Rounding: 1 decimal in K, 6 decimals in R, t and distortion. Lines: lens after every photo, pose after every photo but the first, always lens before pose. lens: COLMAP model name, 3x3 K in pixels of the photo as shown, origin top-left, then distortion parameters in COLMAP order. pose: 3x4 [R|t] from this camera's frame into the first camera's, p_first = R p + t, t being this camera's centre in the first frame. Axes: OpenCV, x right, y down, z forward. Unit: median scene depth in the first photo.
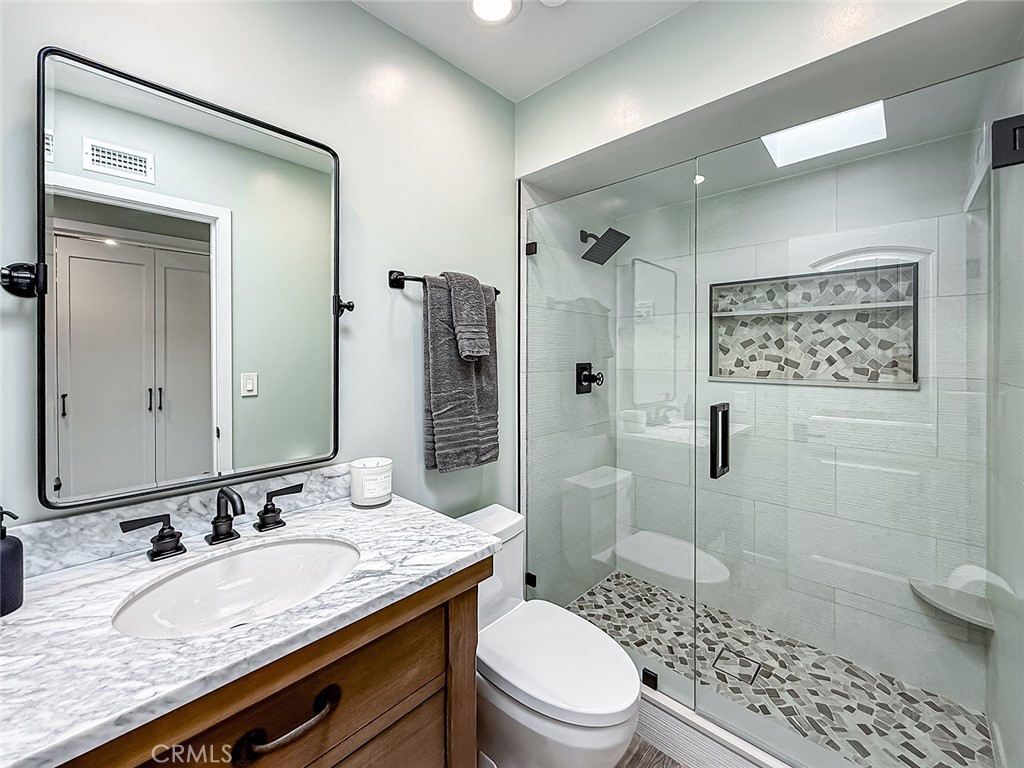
lens RADIAL K [[416.8, 0, 511.2], [0, 416.8, 358.9], [0, 0, 1]] dist [-0.000226, -0.000070]
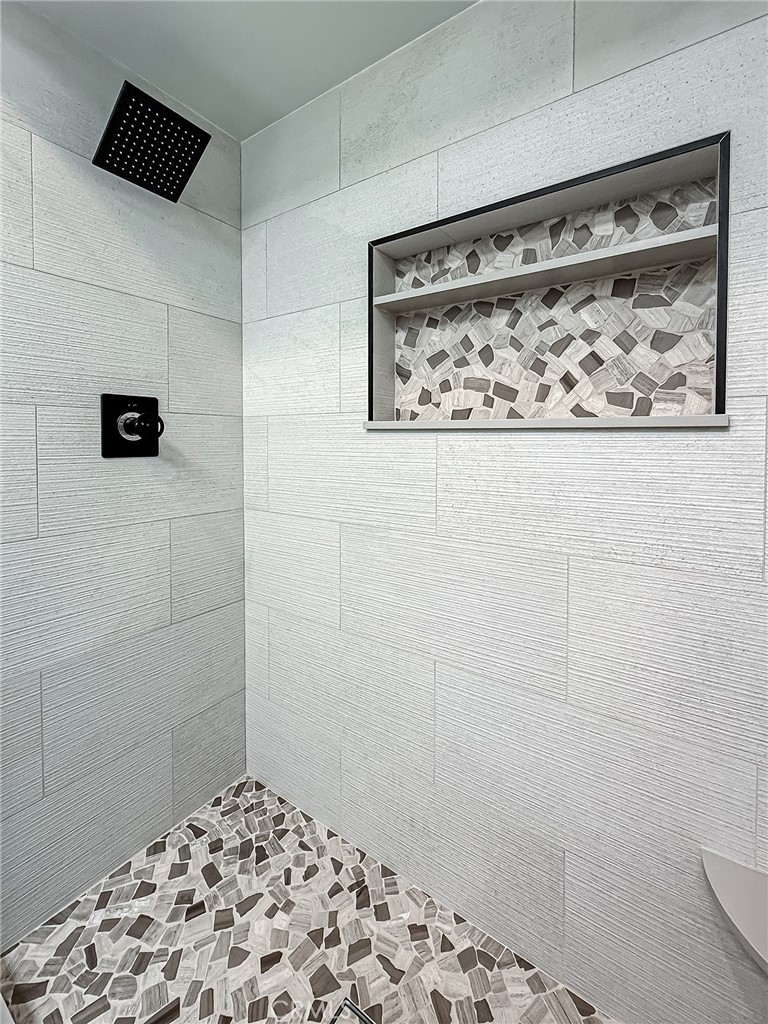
lens RADIAL K [[438.8, 0, 402.0], [0, 438.8, 450.6], [0, 0, 1]] dist [0.001851, 0.000069]
pose [[0.986102, -0.002015, 0.166128, 0.429702], [-0.001271, 0.999806, 0.019671, 0.068178], [-0.166135, -0.019609, 0.985908, 0.457040]]
